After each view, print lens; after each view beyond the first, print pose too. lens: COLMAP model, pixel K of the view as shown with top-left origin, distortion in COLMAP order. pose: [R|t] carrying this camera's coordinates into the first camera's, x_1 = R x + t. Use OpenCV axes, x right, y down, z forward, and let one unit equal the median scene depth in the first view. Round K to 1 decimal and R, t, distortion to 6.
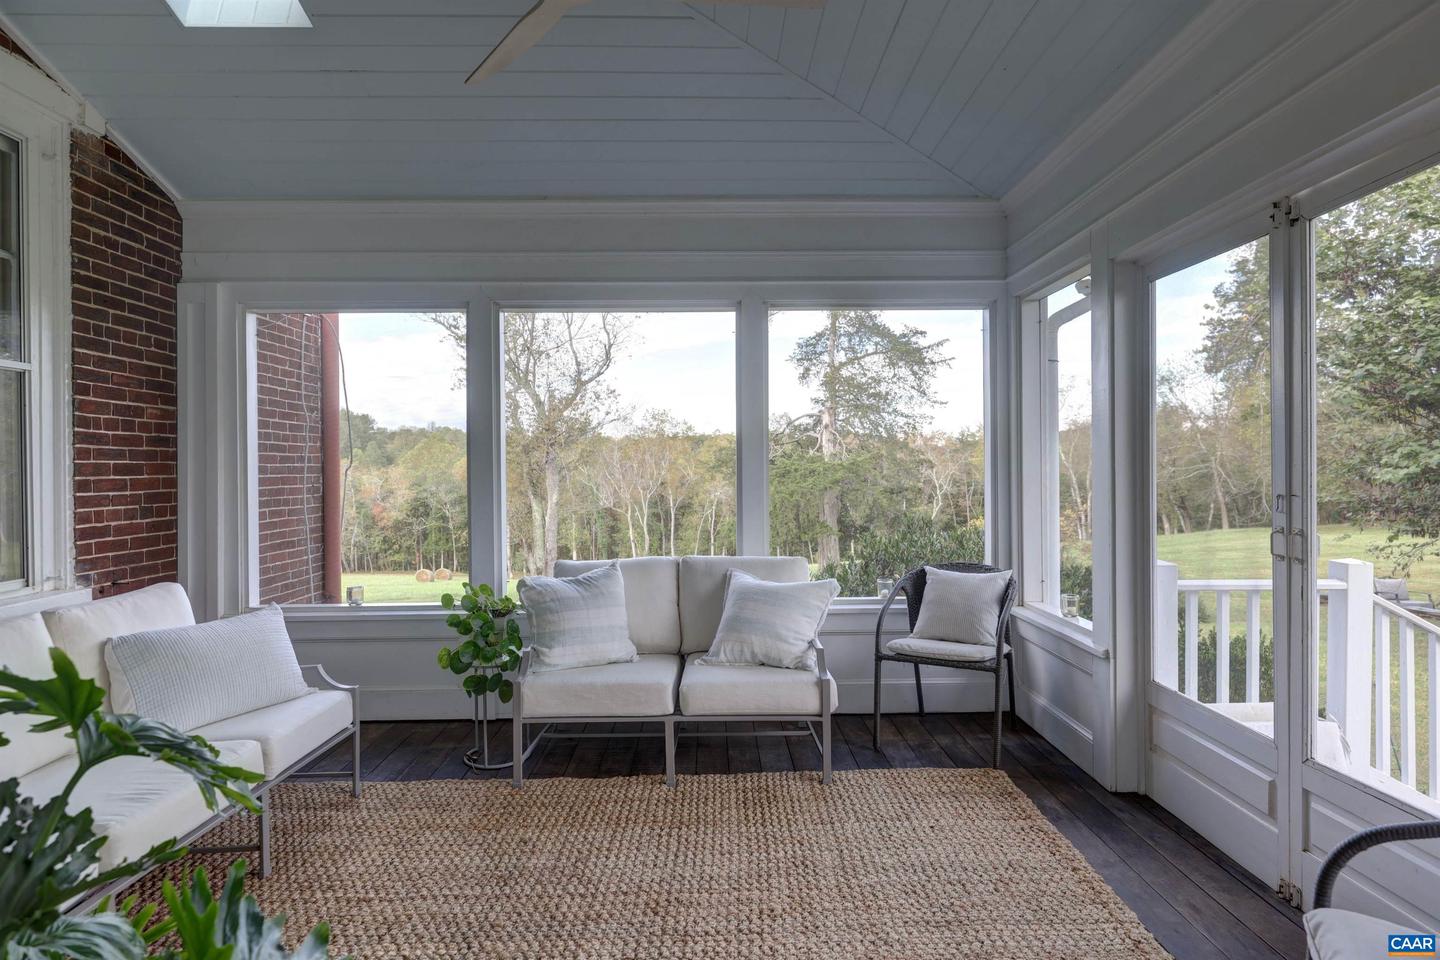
lens RADIAL K [[812.0, 0, 722.7], [0, 812.0, 477.0], [0, 0, 1]] dist [0.004822, -0.002300]
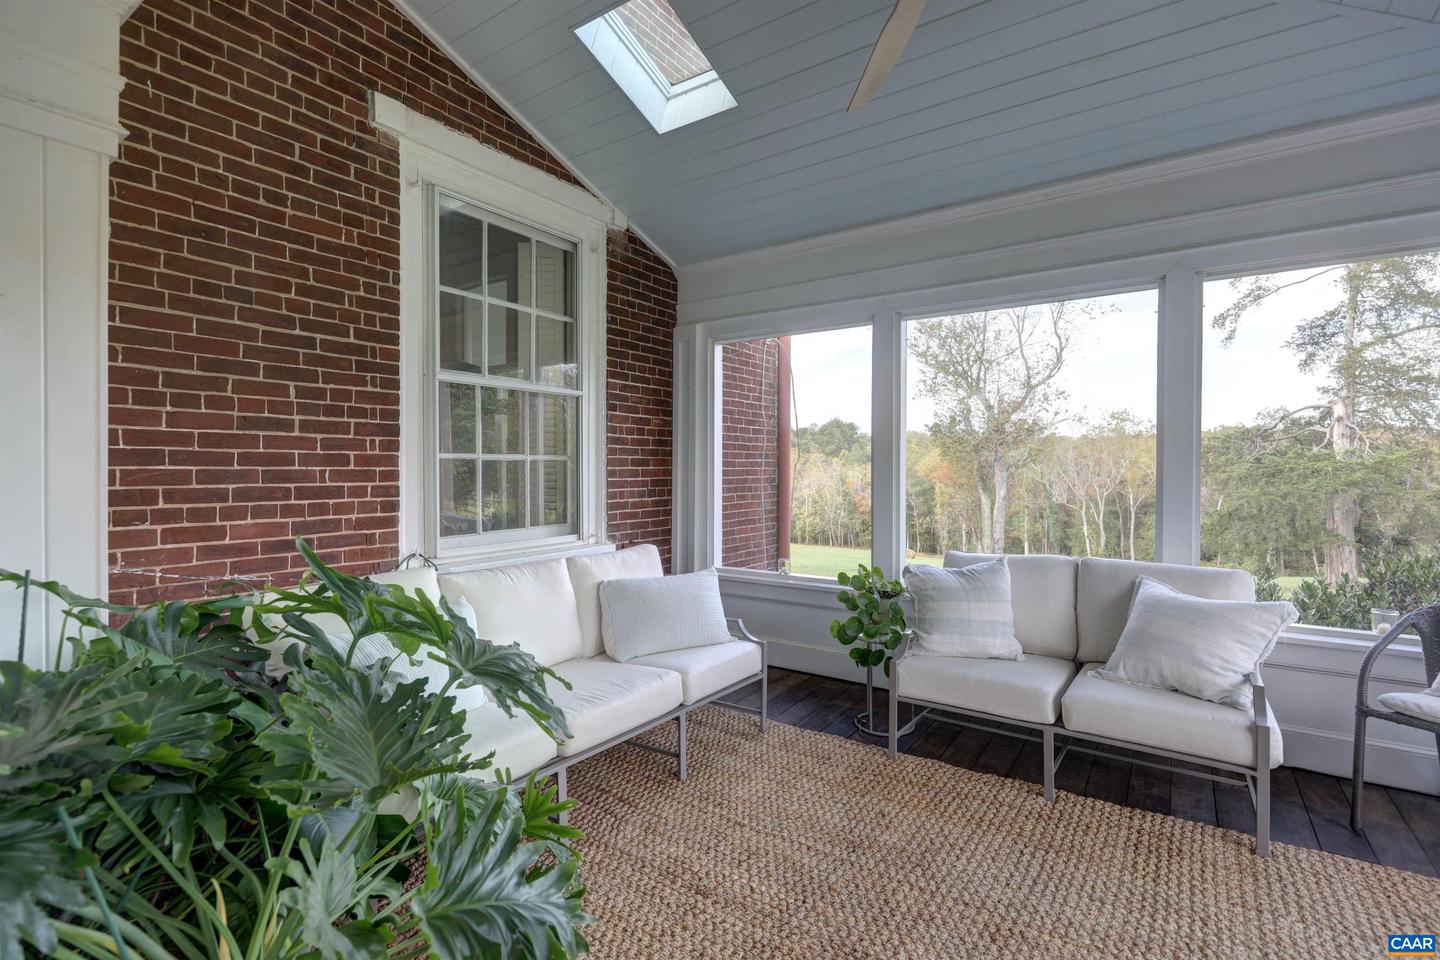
lens RADIAL K [[674.5, 0, 716.4], [0, 674.5, 476.9], [0, 0, 1]] dist [0.000307, -0.000408]
pose [[0.806213, 0.015713, -0.591417, 0.074552], [-0.012782, 0.999877, 0.009141, 0.003420], [0.591488, 0.000190, 0.806314, 0.130752]]
